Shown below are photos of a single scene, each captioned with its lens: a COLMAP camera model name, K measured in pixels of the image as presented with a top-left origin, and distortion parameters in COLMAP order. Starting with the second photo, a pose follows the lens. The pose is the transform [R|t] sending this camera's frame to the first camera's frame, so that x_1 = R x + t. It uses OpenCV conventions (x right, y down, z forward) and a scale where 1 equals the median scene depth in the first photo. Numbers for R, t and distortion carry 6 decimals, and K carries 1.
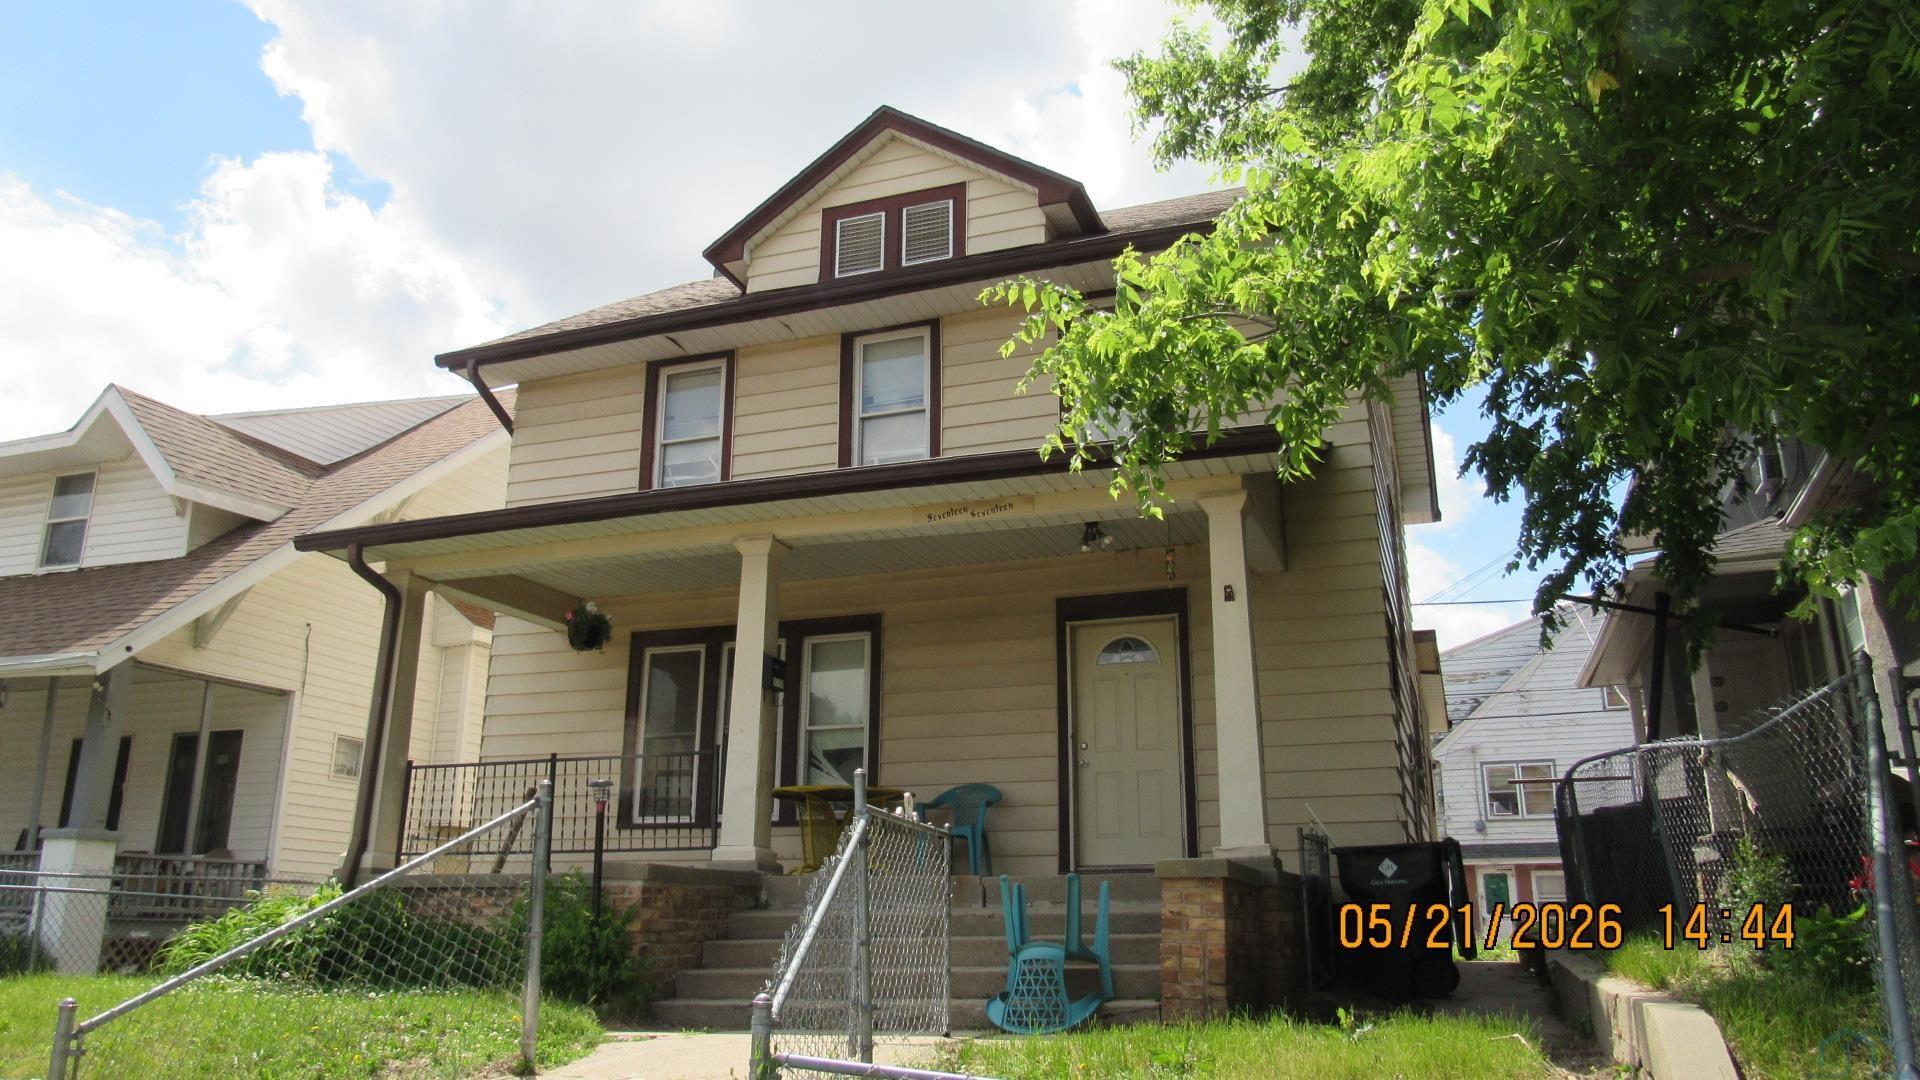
lens RADIAL K [[1397.8, 0, 960.0], [0, 1397.8, 540.0], [0, 0, 1]] dist [-0.073225, 0.000049]
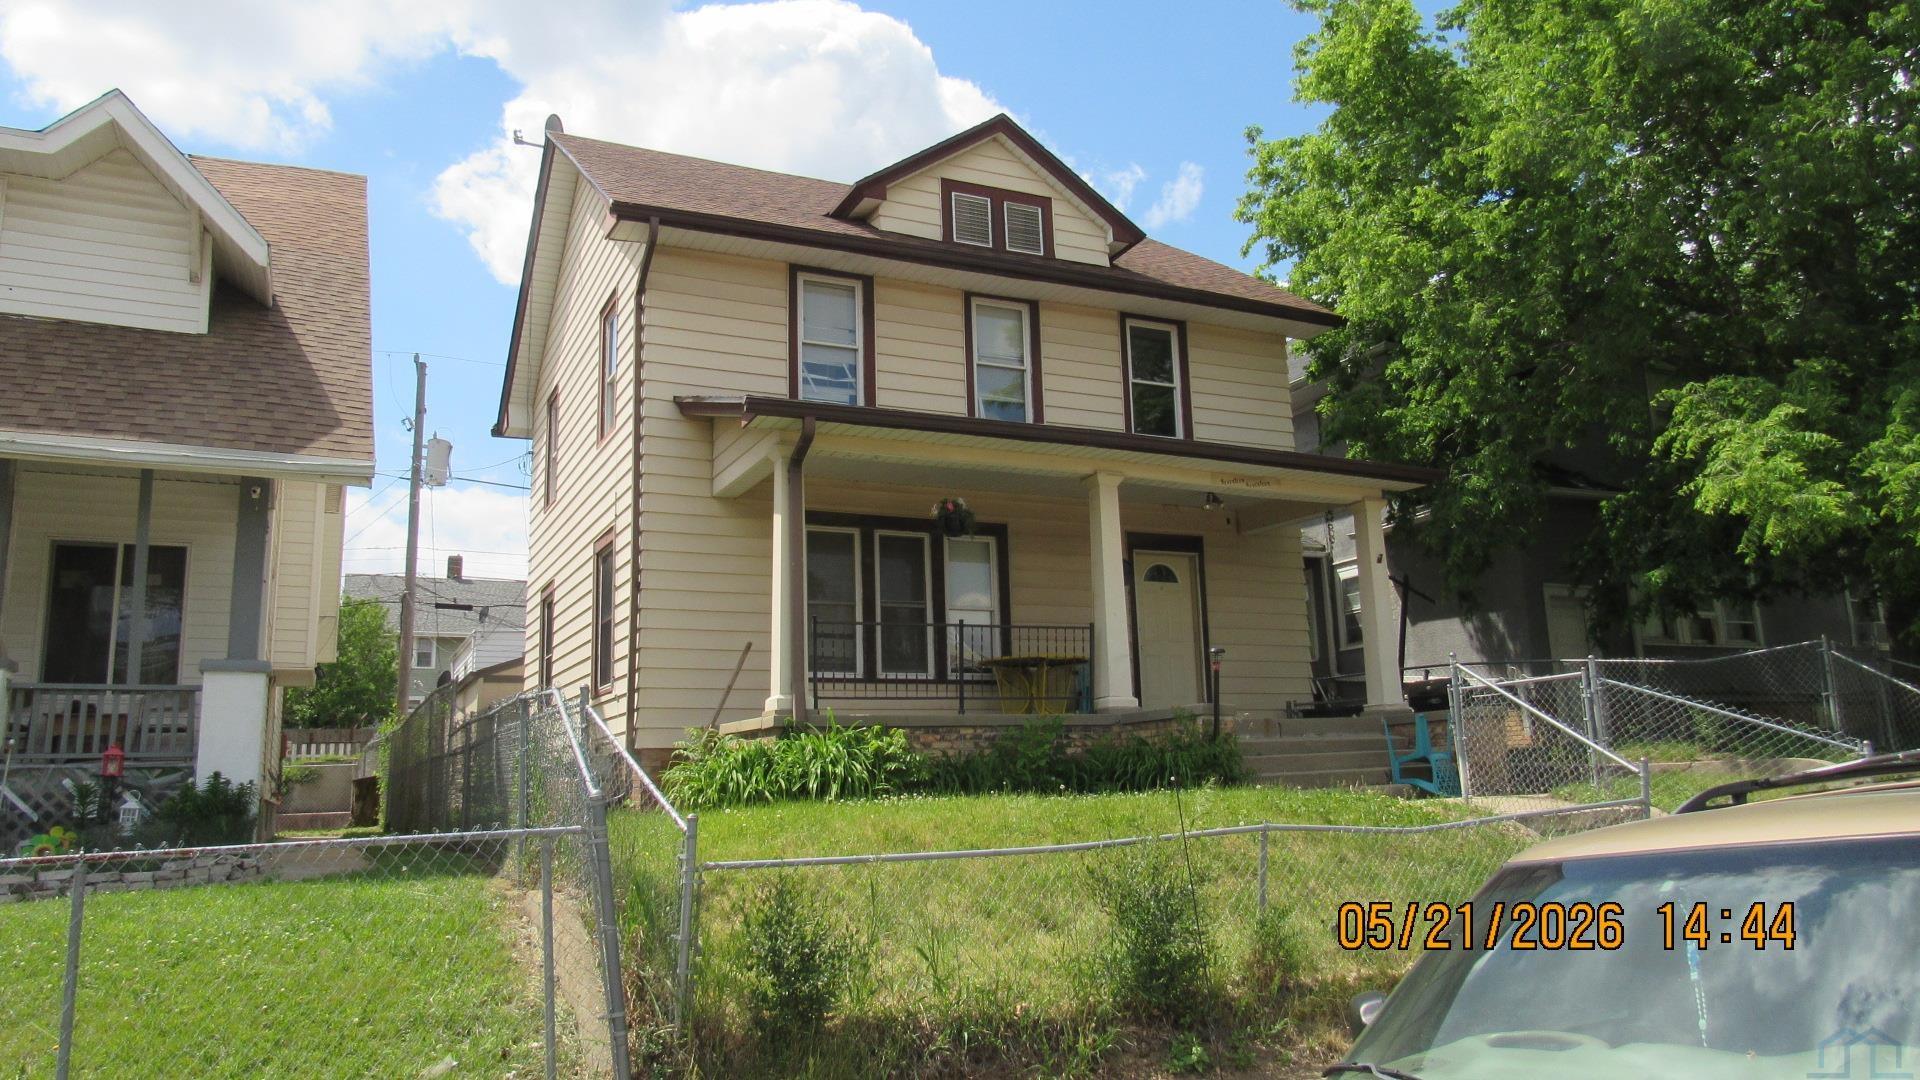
lens RADIAL K [[1397.8, 0, 960.0], [0, 1397.8, 540.0], [0, 0, 1]] dist [-0.073225, 0.000049]
pose [[0.694807, 0.110780, 0.710613, -0.938180], [-0.166545, 0.985992, 0.009131, 0.058179], [-0.699647, -0.124693, 0.703523, 0.110592]]
